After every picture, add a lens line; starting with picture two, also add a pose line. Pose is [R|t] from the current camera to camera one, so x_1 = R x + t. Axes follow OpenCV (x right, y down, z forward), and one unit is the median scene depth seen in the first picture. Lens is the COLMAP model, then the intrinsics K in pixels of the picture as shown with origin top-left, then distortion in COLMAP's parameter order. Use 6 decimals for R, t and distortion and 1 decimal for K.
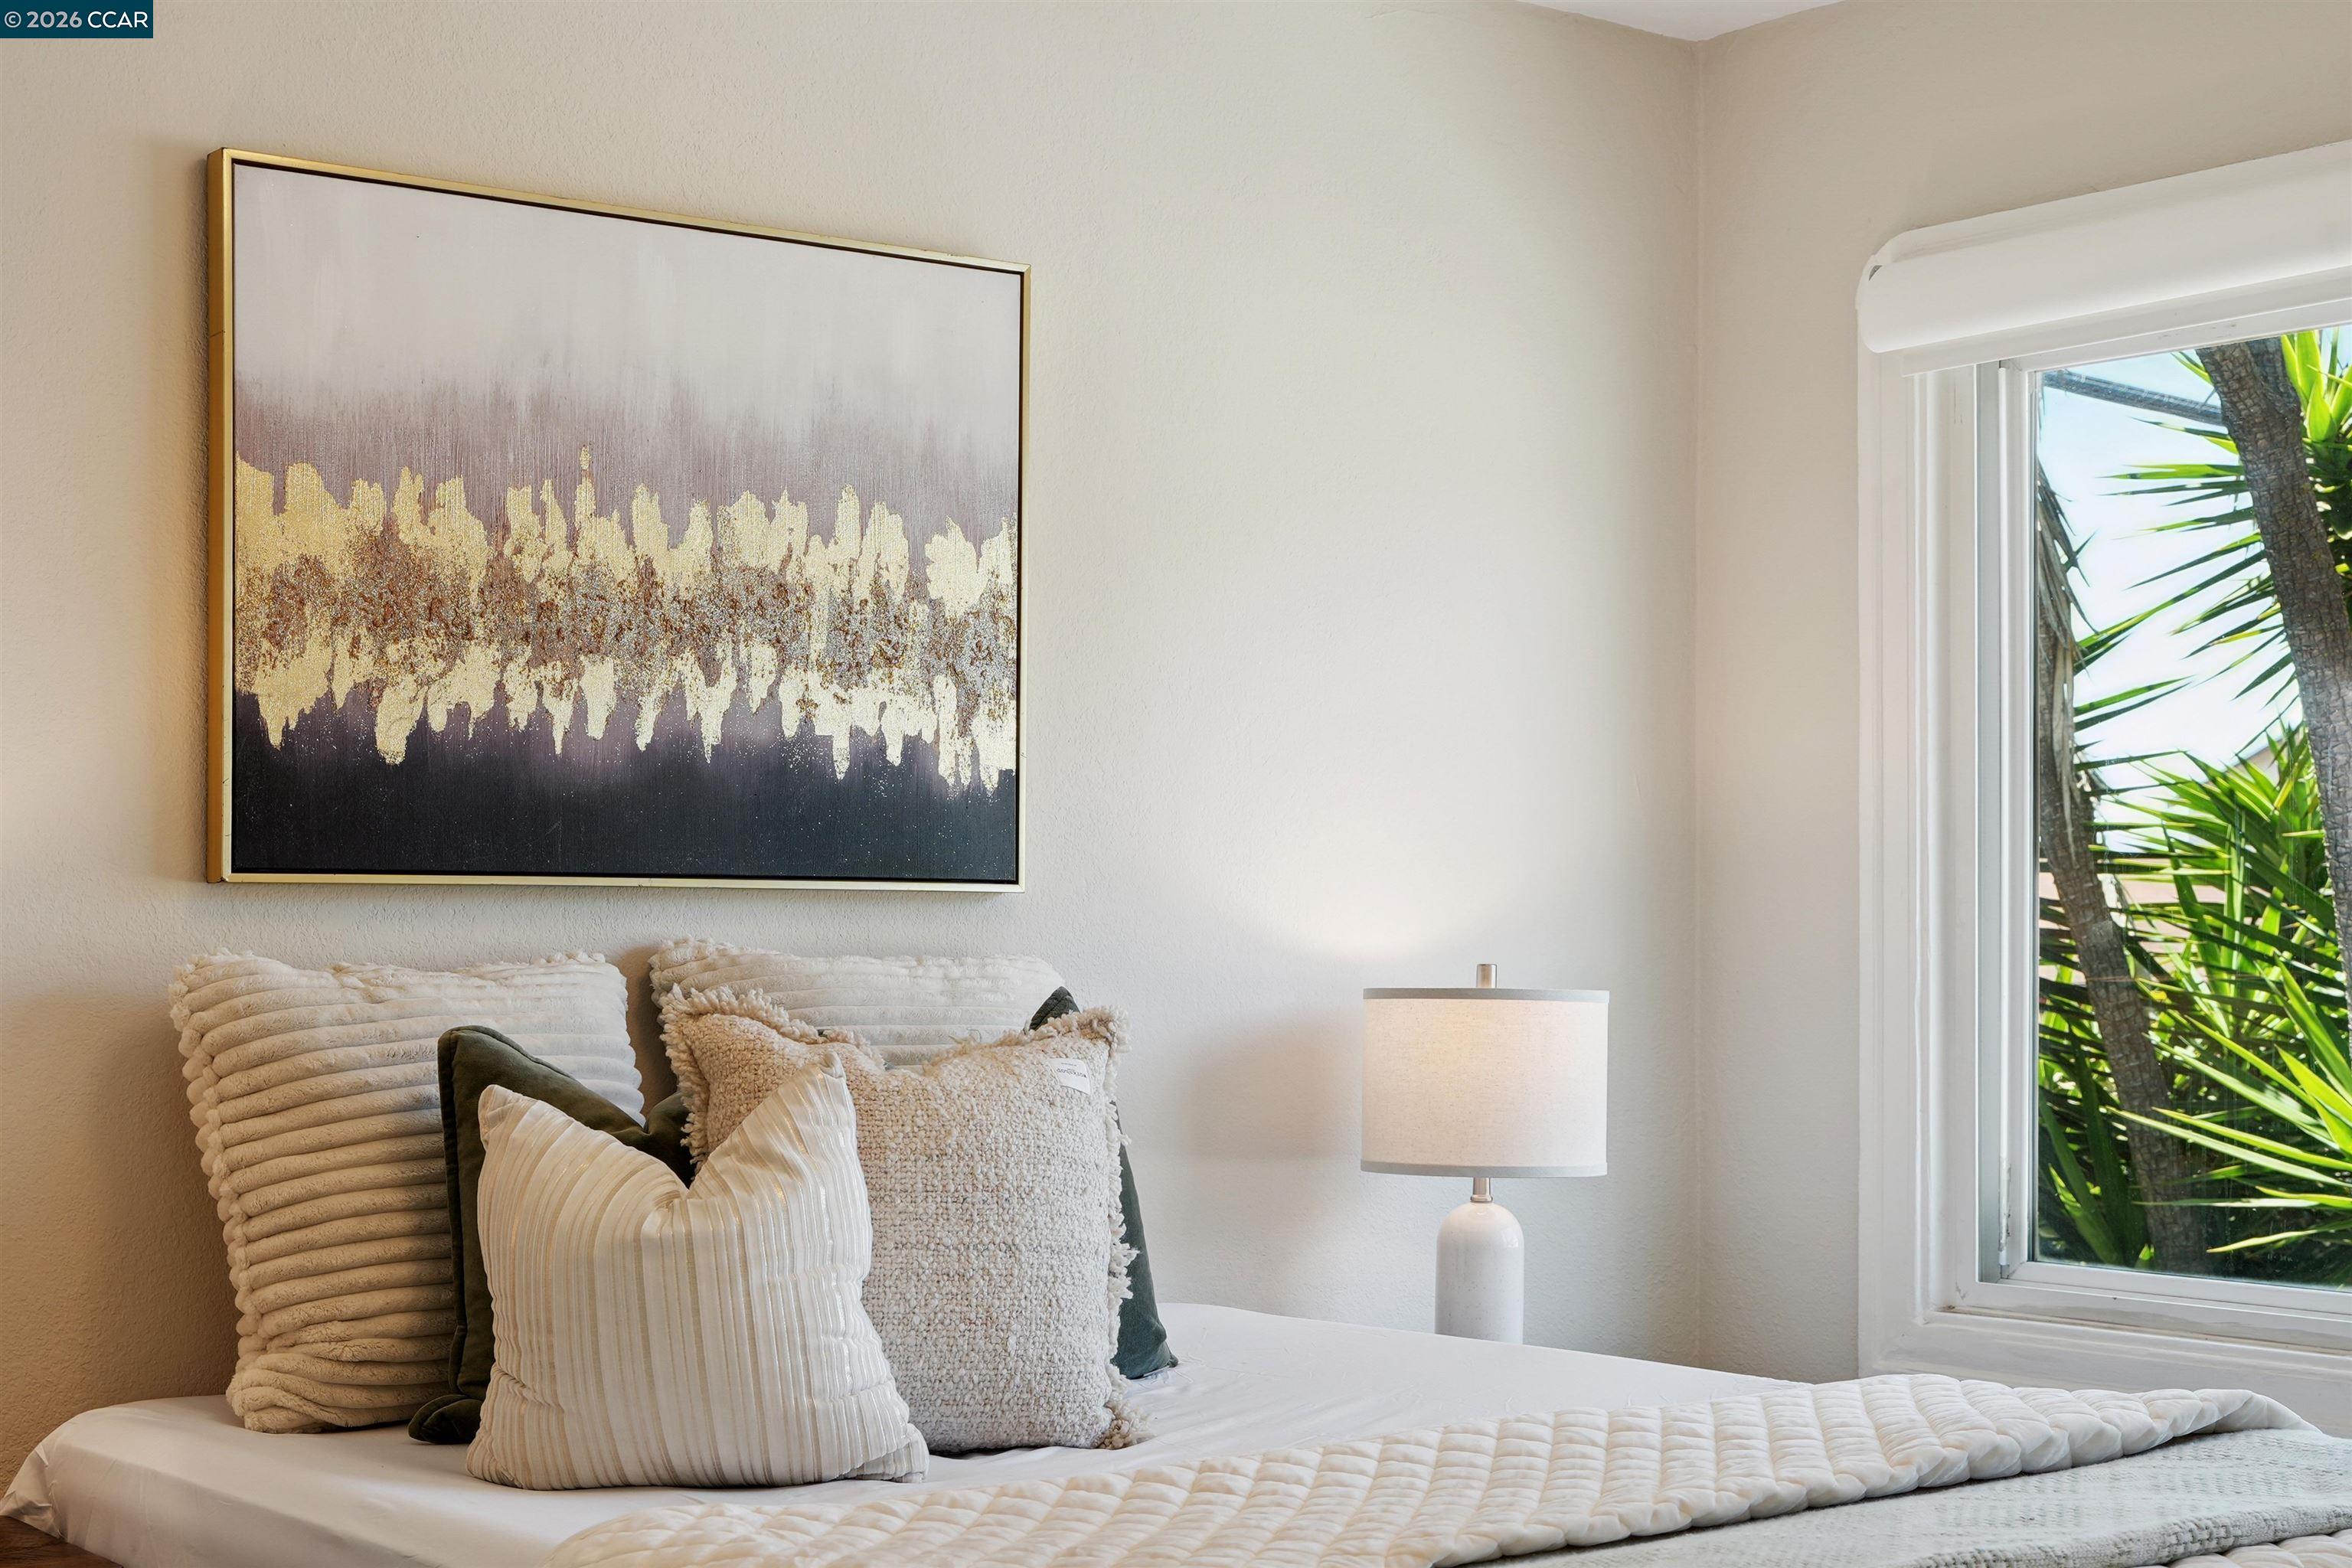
lens RADIAL K [[3474.2, 0, 1177.6], [0, 3474.2, 952.8], [0, 0, 1]] dist [0.007023, 0.003310]
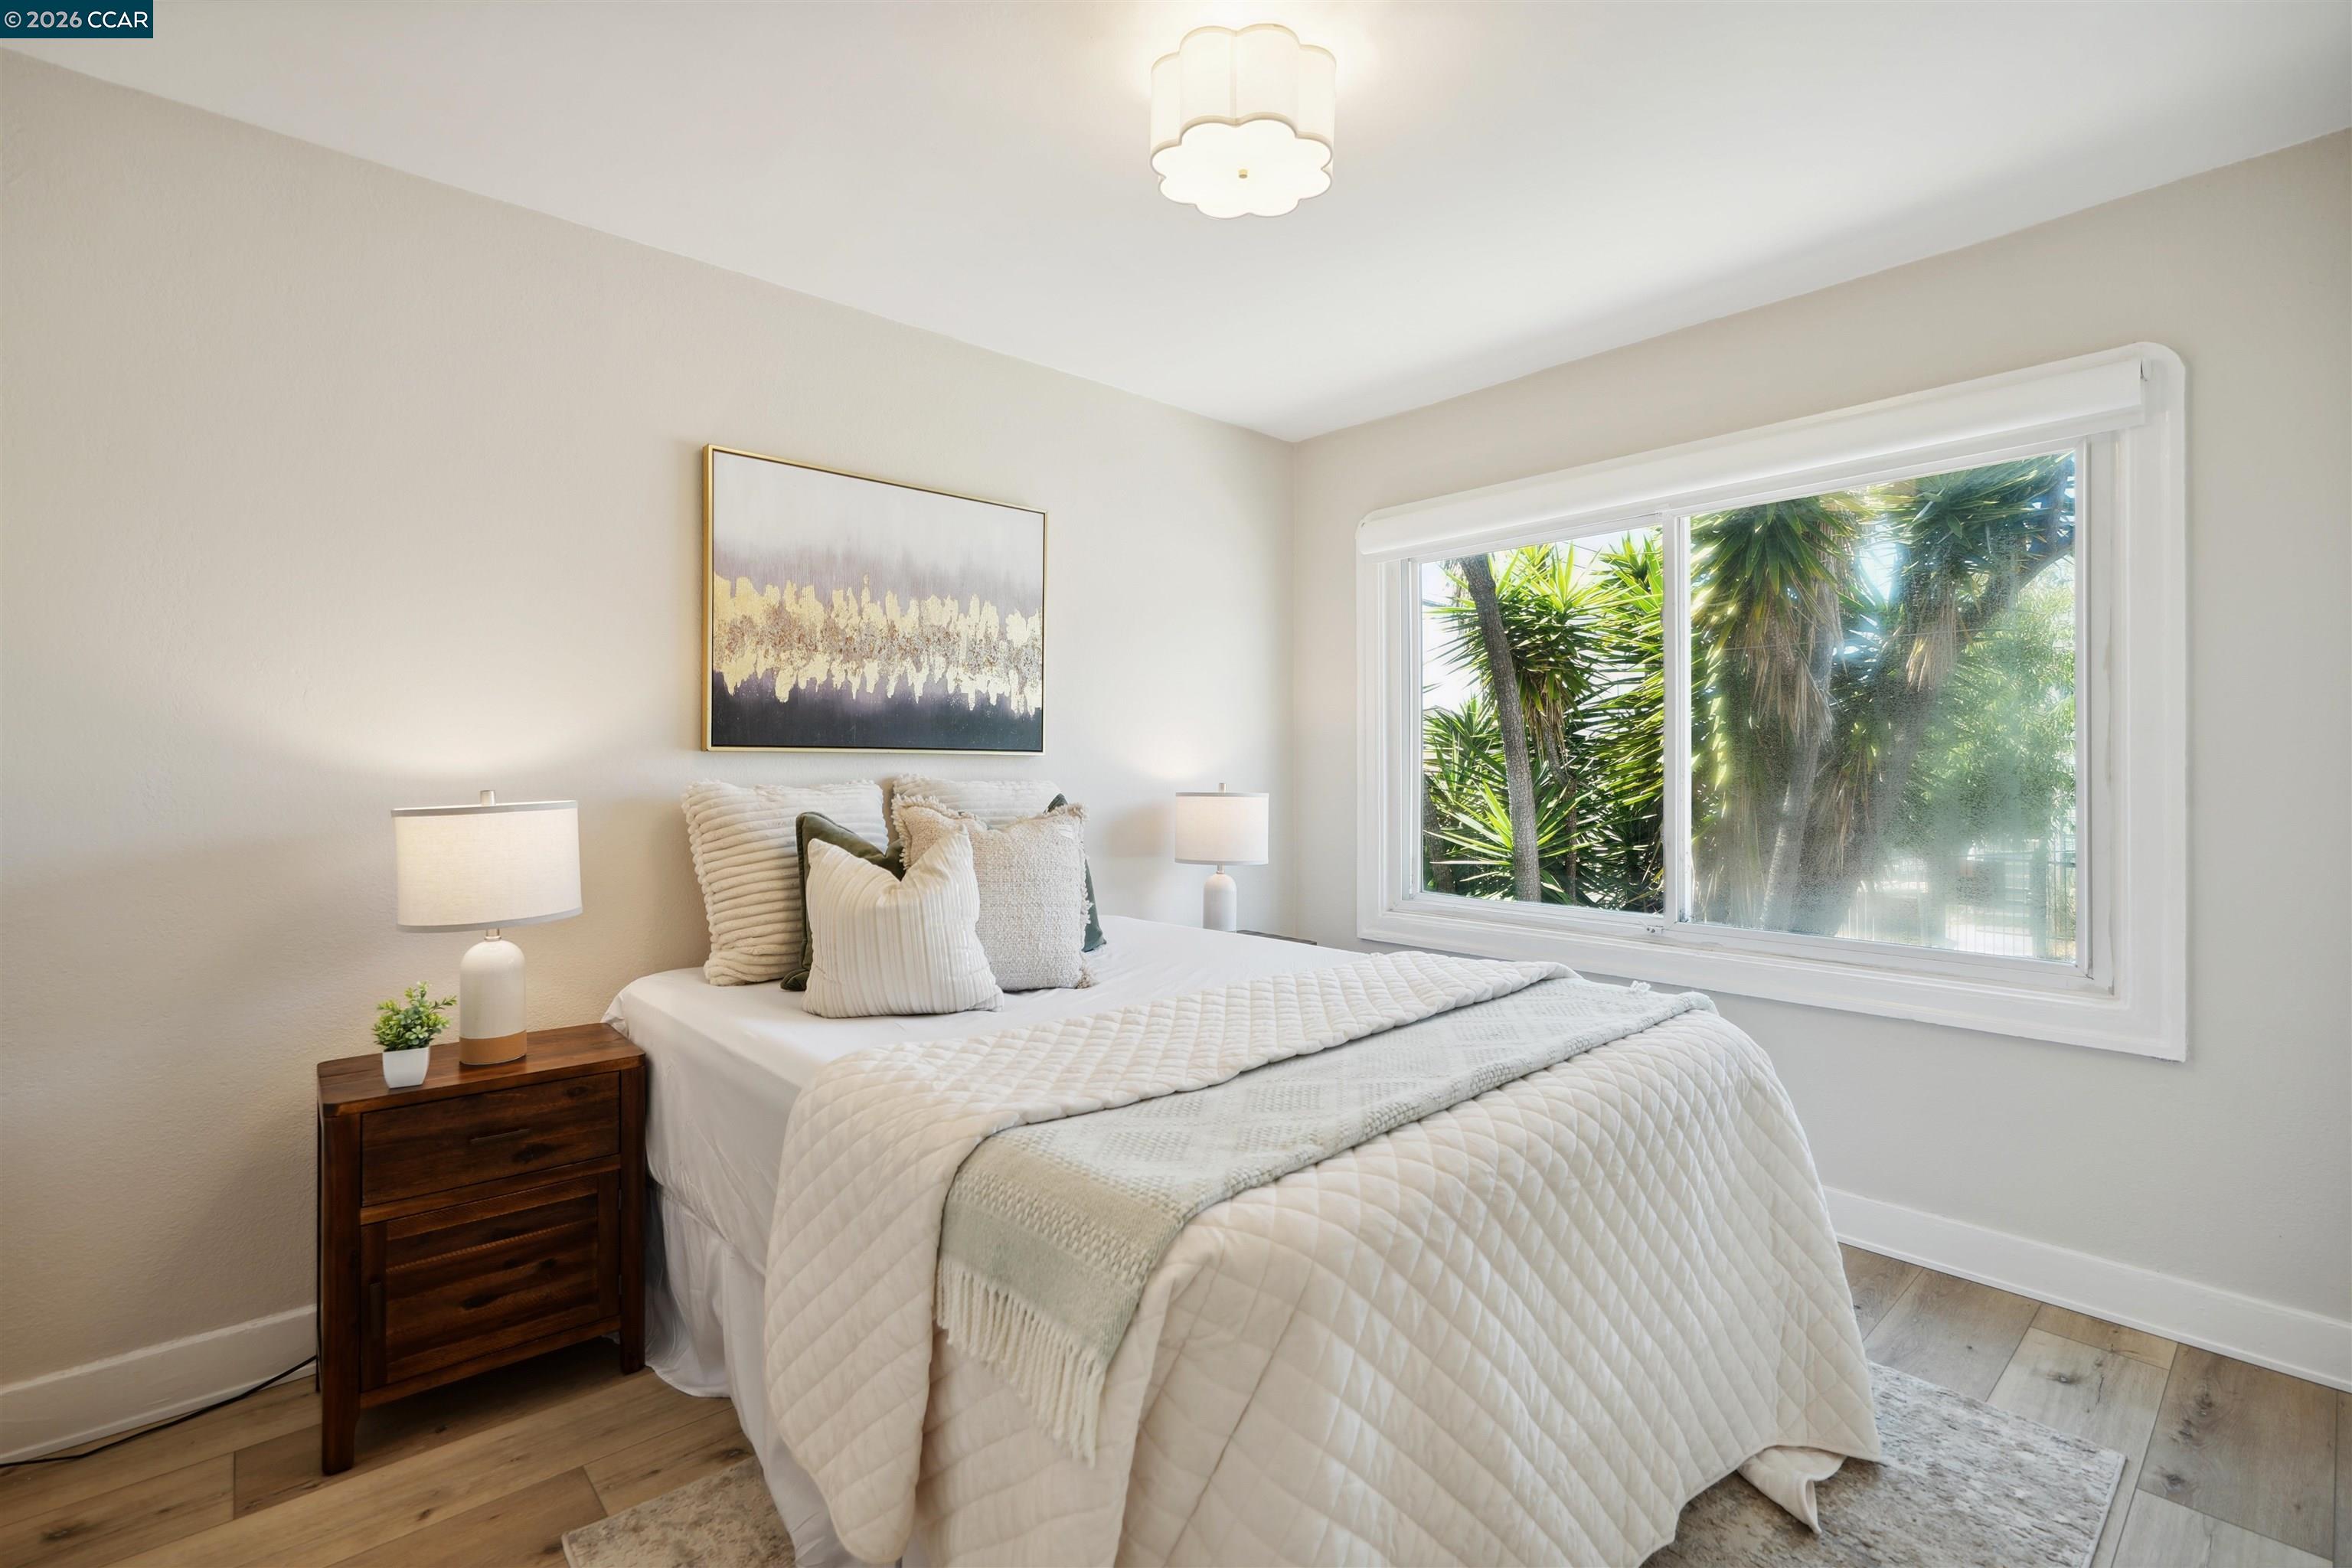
lens RADIAL K [[1068.3, 0, 1182.5], [0, 1068.3, 779.6], [0, 0, 1]] dist [-0.019224, 0.012950]
pose [[0.996417, -0.000325, 0.084578, -0.011022], [-0.000155, 0.999984, 0.005673, -0.004665], [-0.084579, -0.005665, 0.996401, 0.235688]]
